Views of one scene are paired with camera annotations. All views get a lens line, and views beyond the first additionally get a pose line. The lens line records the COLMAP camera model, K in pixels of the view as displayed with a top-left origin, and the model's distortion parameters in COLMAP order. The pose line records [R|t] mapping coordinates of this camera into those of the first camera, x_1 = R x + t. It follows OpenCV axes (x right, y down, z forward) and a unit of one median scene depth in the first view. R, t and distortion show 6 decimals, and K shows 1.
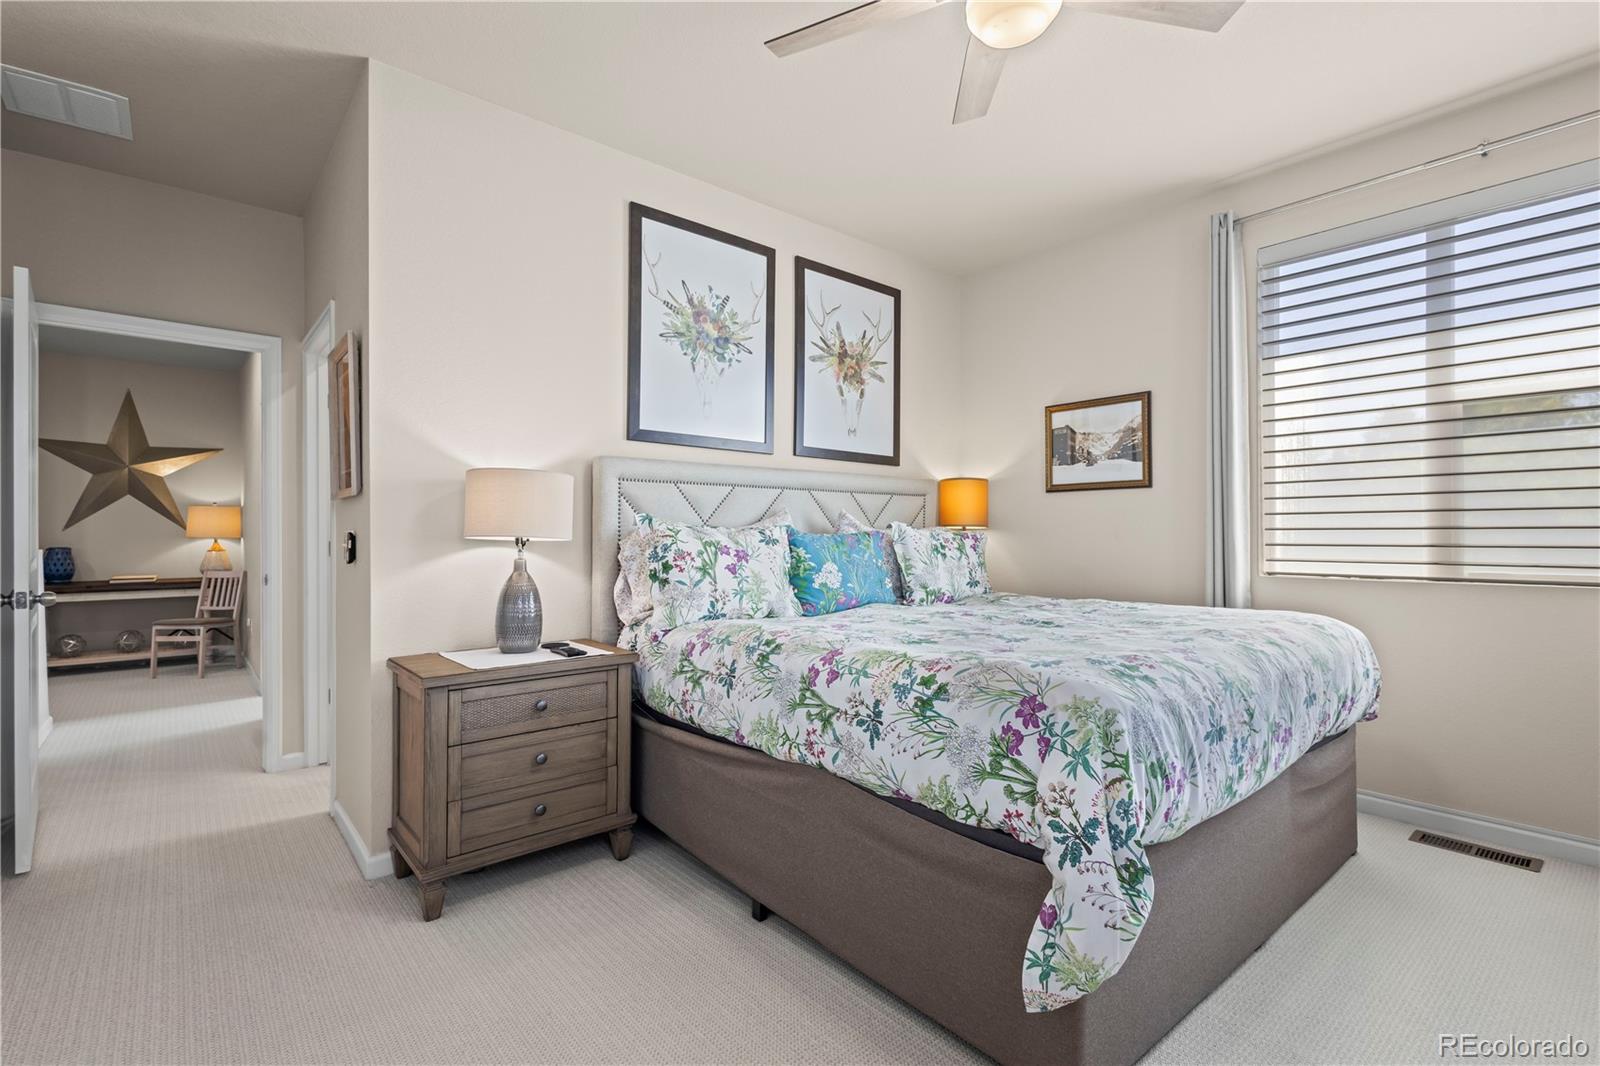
lens RADIAL K [[735.0, 0, 803.6], [0, 735.0, 532.7], [0, 0, 1]] dist [0.013126, -0.004668]
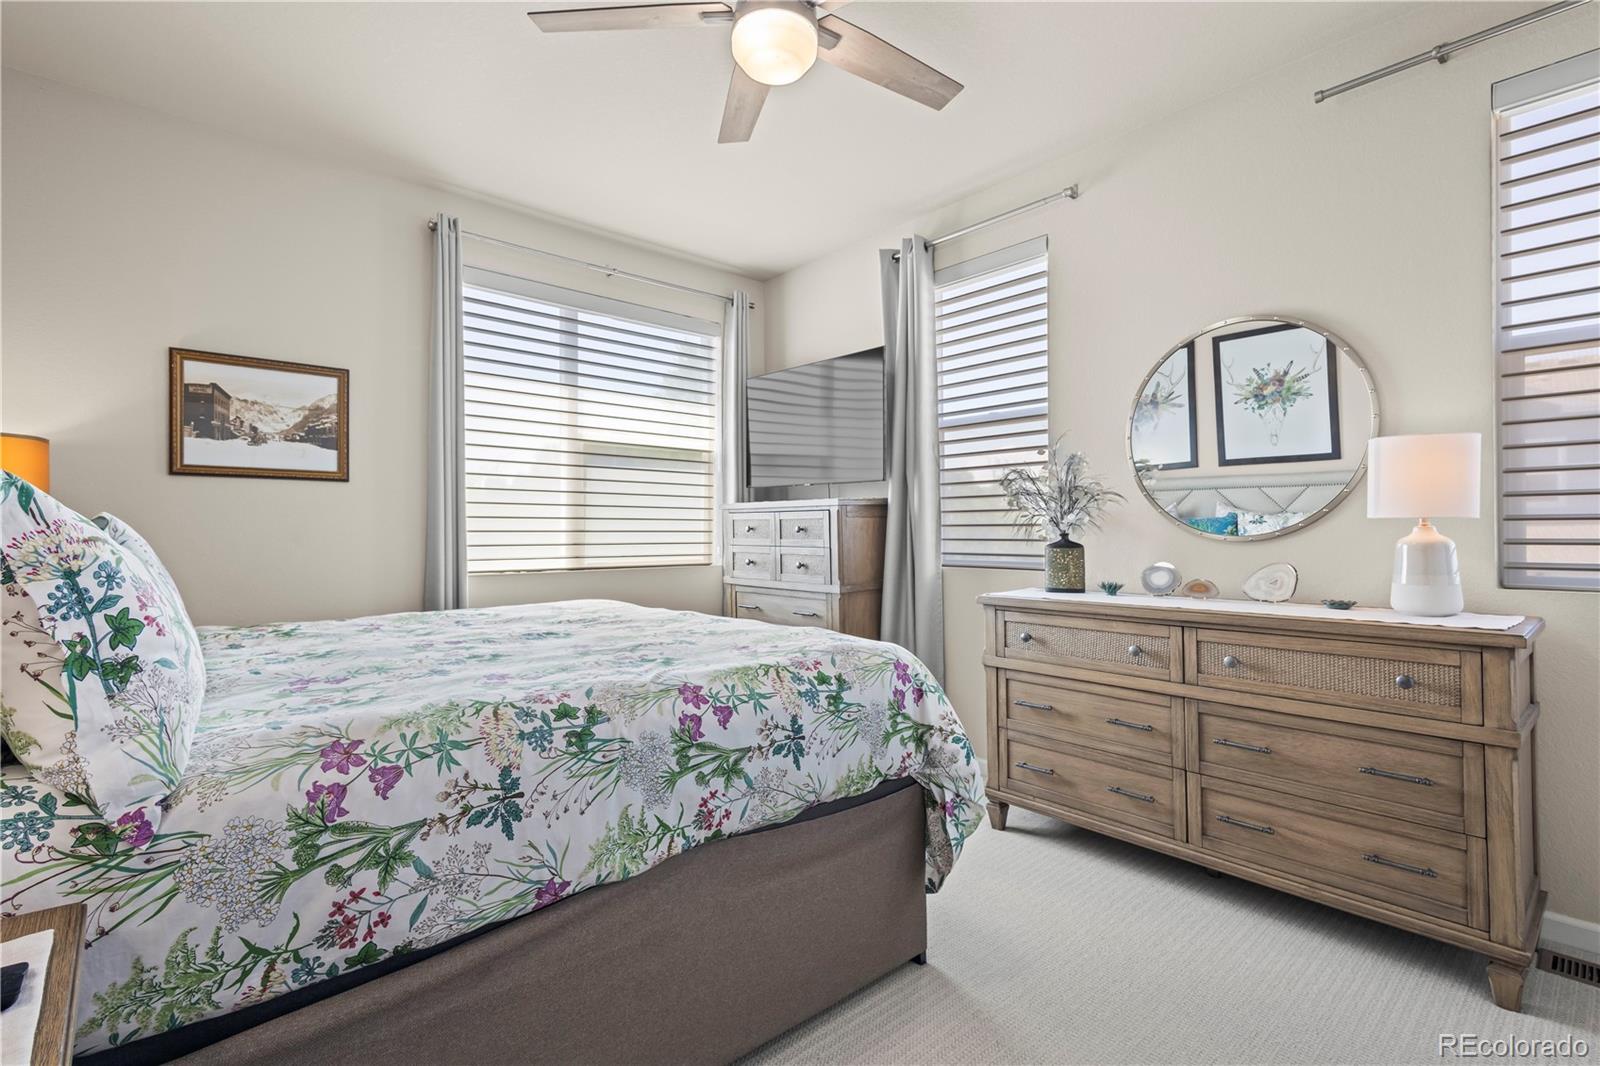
lens RADIAL K [[735.0, 0, 799.4], [0, 735.0, 528.8], [0, 0, 1]] dist [0.013126, -0.004668]
pose [[-0.017993, 0.010152, 0.999787, -0.548405], [0.000468, 0.999948, -0.010145, 0.002840], [-0.999838, 0.000285, -0.017997, 0.677550]]
